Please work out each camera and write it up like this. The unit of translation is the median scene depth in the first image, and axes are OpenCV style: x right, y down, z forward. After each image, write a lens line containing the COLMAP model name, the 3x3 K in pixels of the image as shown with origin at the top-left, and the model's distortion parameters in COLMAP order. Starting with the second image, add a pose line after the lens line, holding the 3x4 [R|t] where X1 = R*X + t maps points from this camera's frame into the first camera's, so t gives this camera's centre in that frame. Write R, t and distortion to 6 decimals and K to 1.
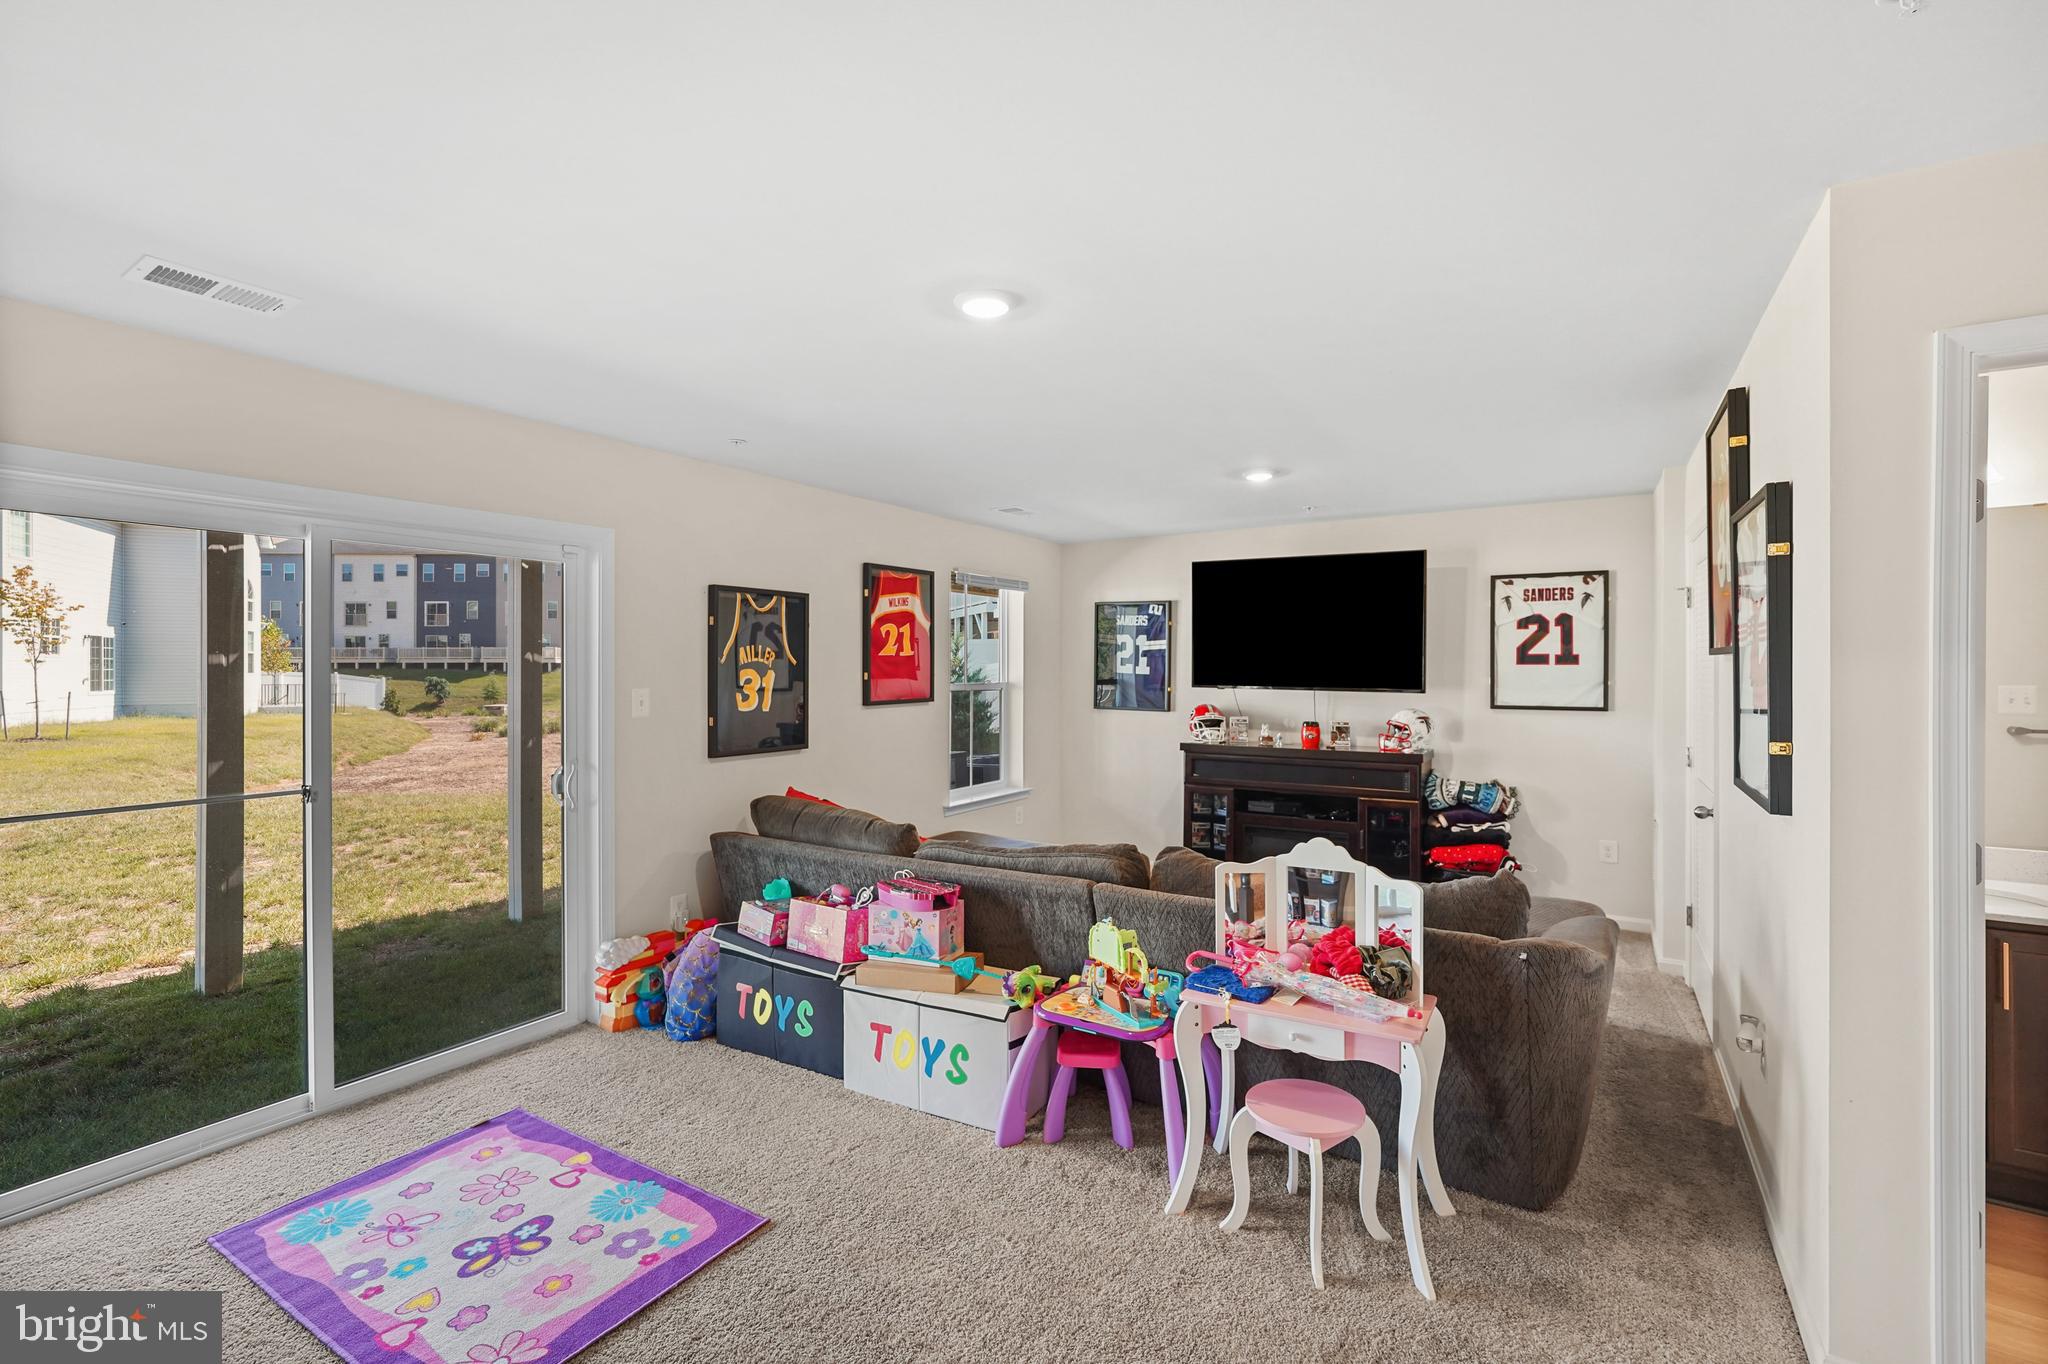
lens RADIAL K [[918.1, 0, 1025.8], [0, 918.1, 667.6], [0, 0, 1]] dist [-0.008334, 0.002782]
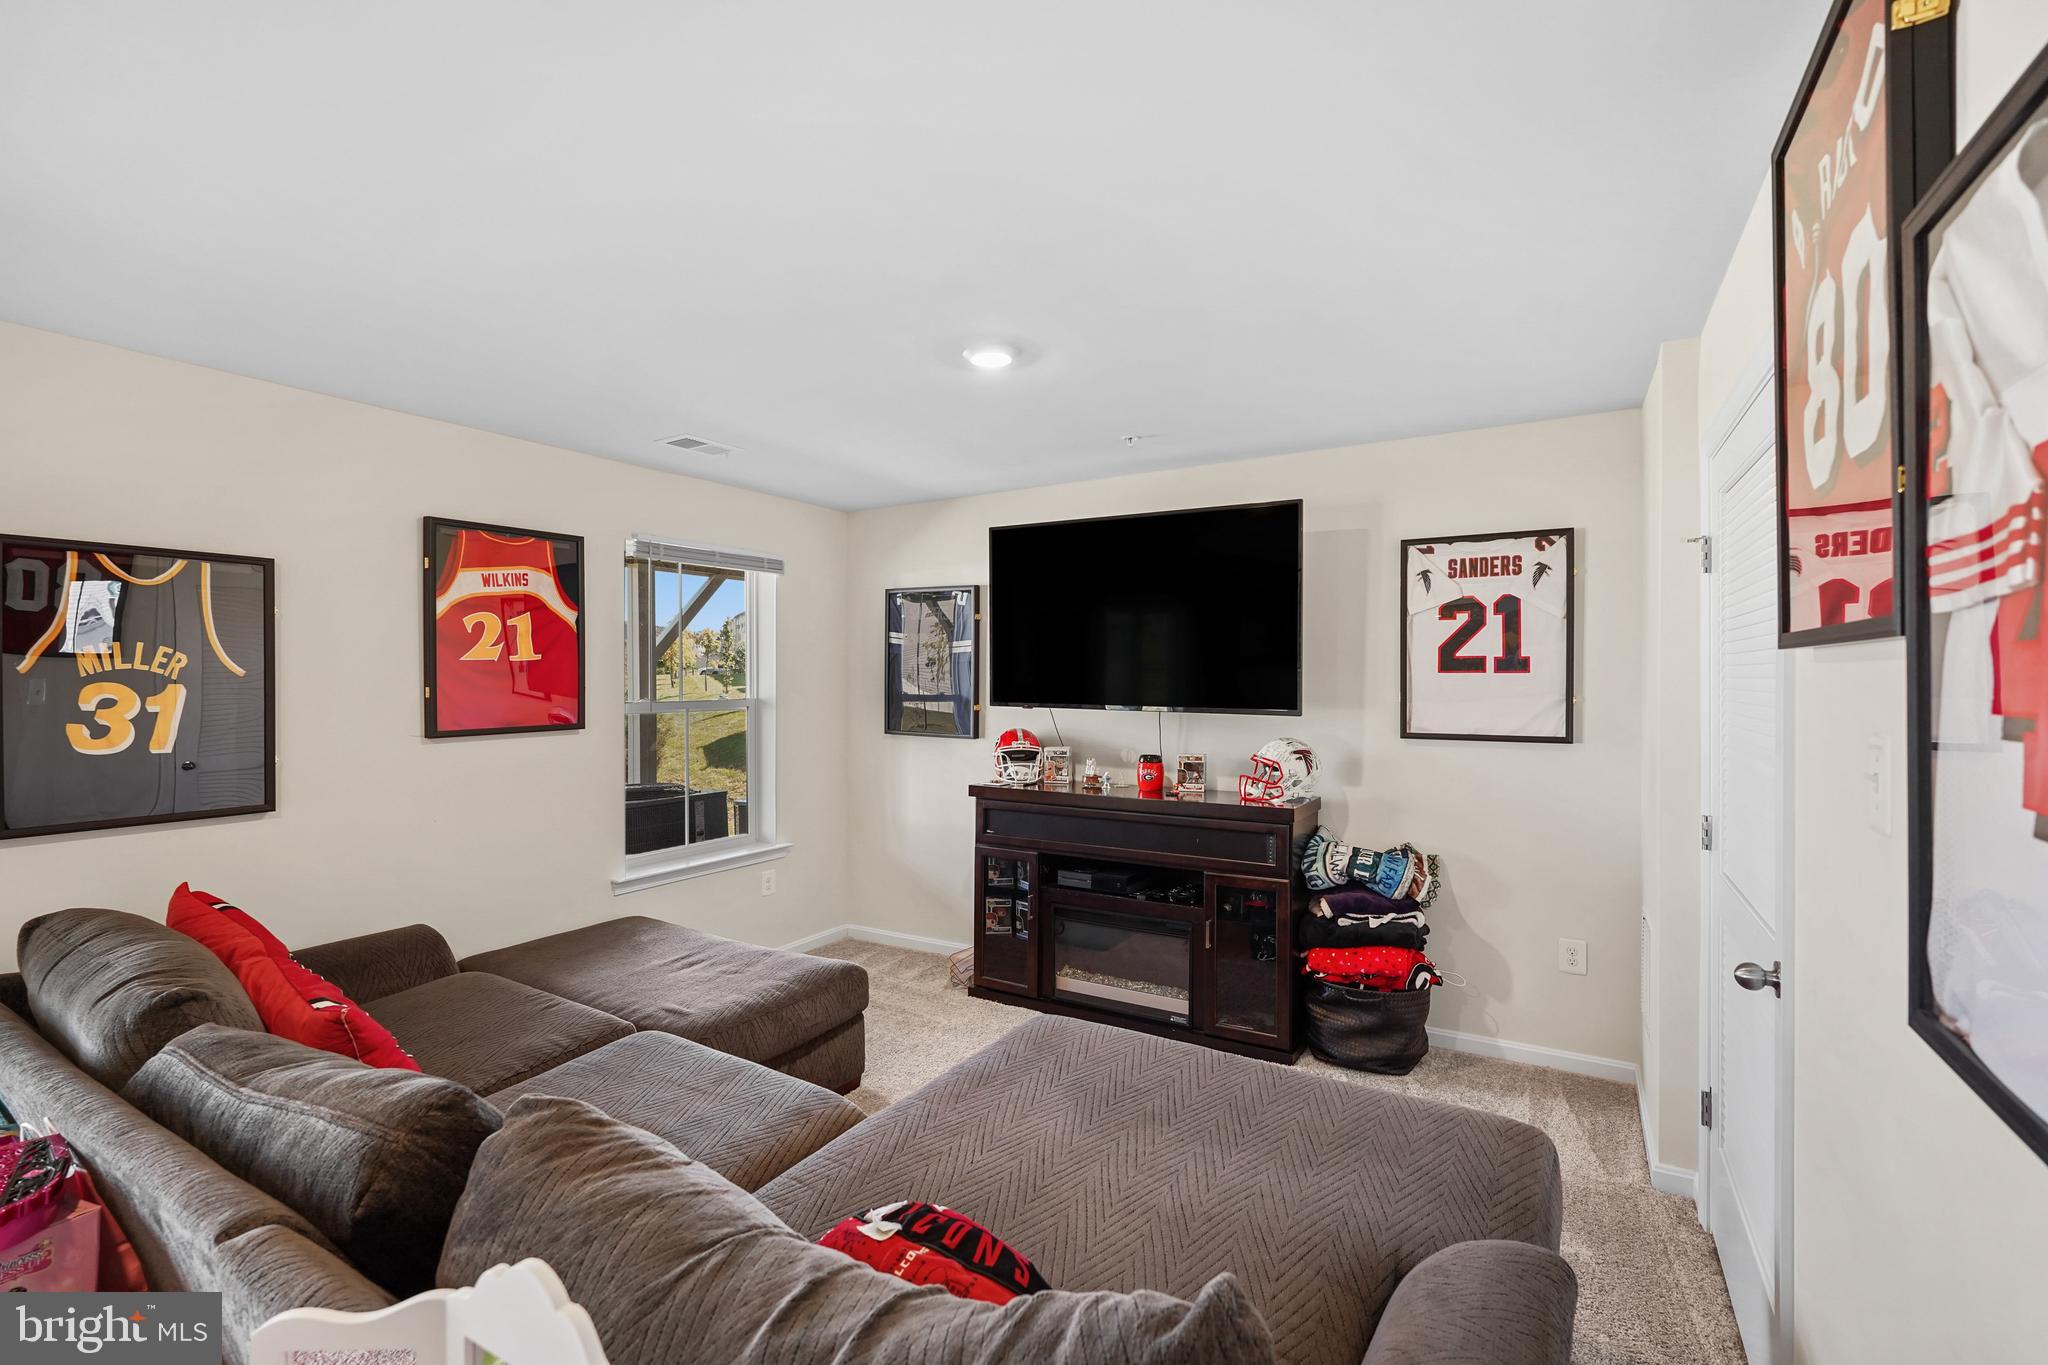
lens RADIAL K [[918.1, 0, 1020.7], [0, 918.1, 683.7], [0, 0, 1]] dist [-0.008334, 0.002782]
pose [[0.999914, -0.002450, 0.012849, 0.222135], [0.002363, 0.999974, 0.006785, -0.000345], [-0.012865, -0.006754, 0.999894, 0.334242]]
